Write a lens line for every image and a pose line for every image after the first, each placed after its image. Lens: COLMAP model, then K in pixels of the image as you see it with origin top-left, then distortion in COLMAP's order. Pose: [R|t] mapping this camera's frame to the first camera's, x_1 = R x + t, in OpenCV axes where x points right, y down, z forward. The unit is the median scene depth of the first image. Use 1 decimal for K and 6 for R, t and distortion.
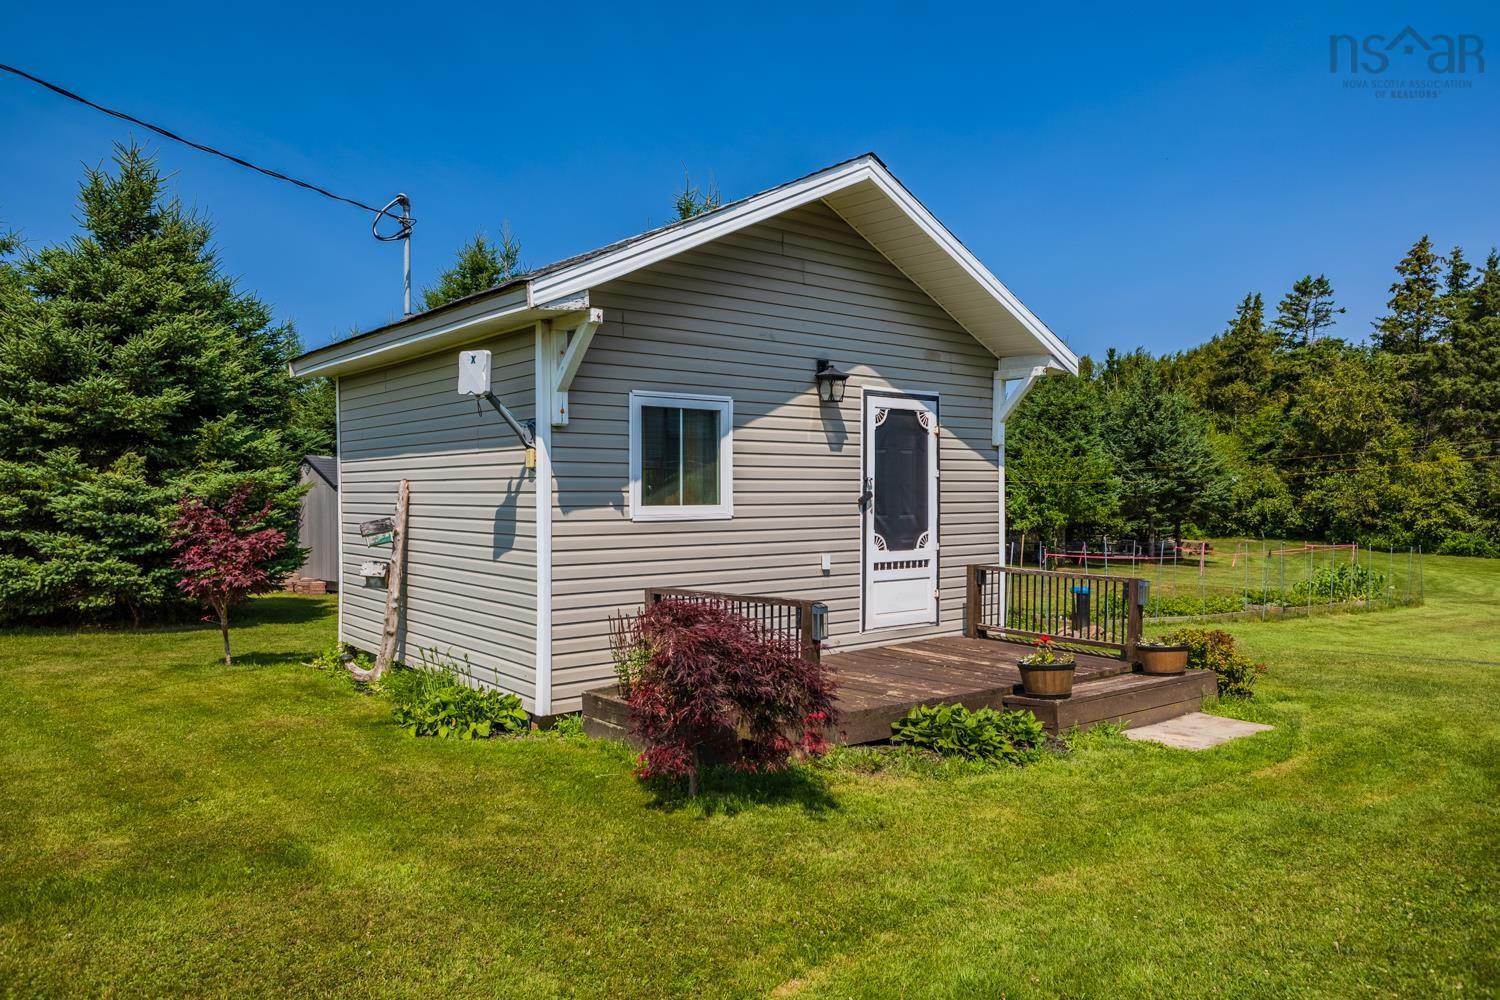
lens RADIAL K [[1013.3, 0, 748.4], [0, 1013.3, 498.2], [0, 0, 1]] dist [0.008242, 0.000562]
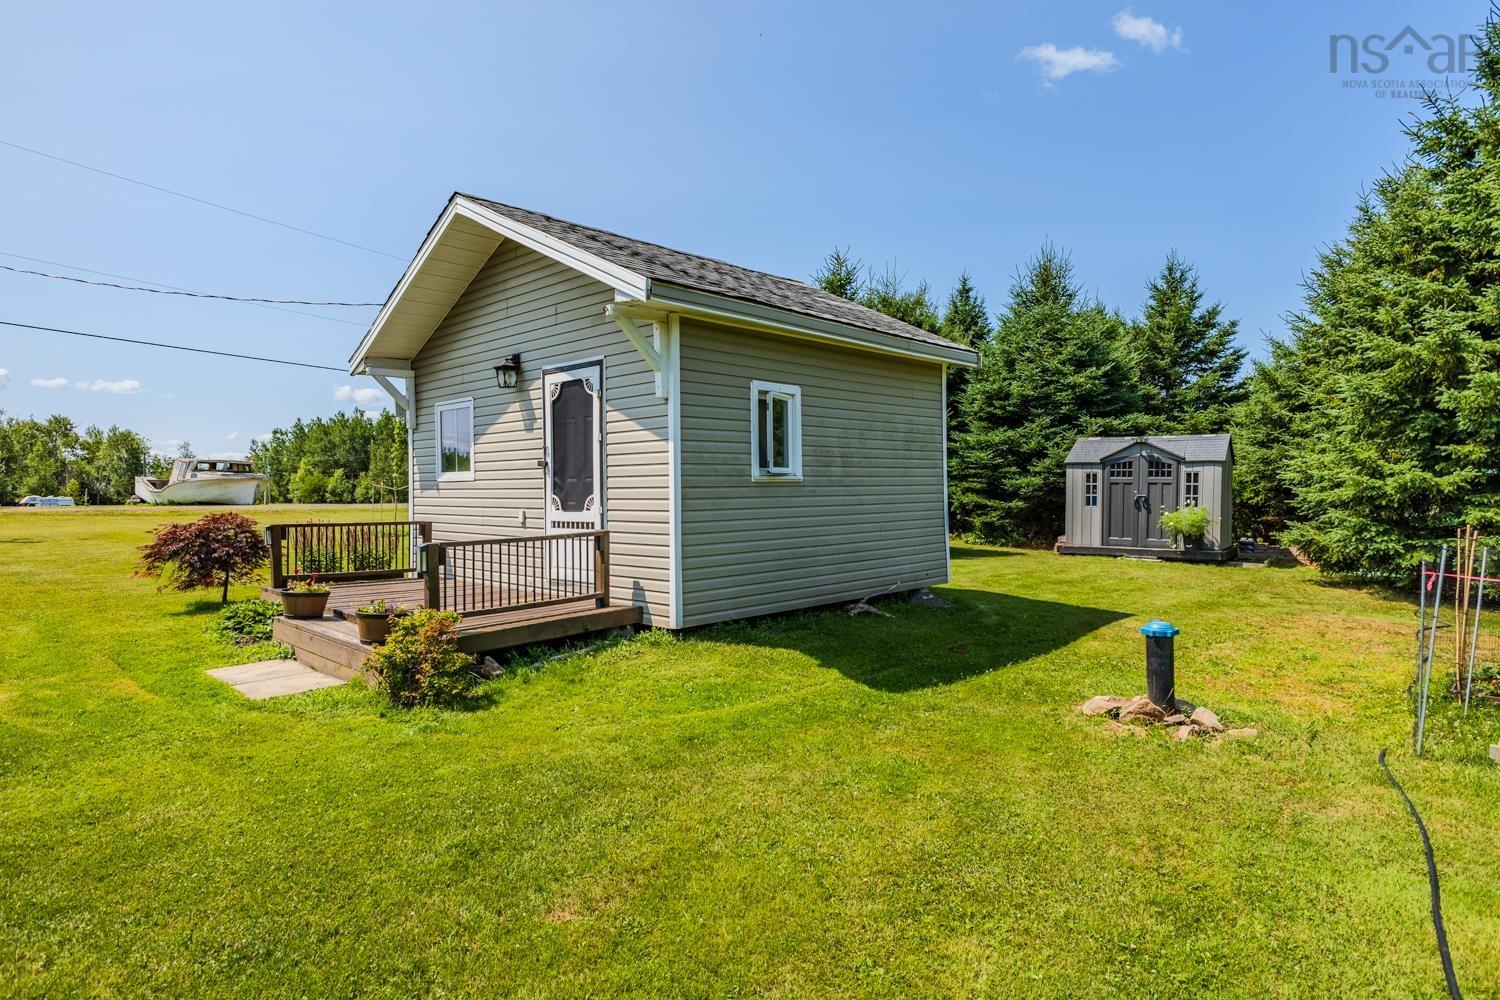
lens RADIAL K [[818.2, 0, 748.3], [0, 818.2, 499.9], [0, 0, 1]] dist [-0.005605, -0.000660]
pose [[0.149480, -0.001778, -0.988763, 1.039647], [-0.016611, 0.999853, -0.004309, 0.039820], [0.988625, 0.017069, 0.149429, 1.058189]]
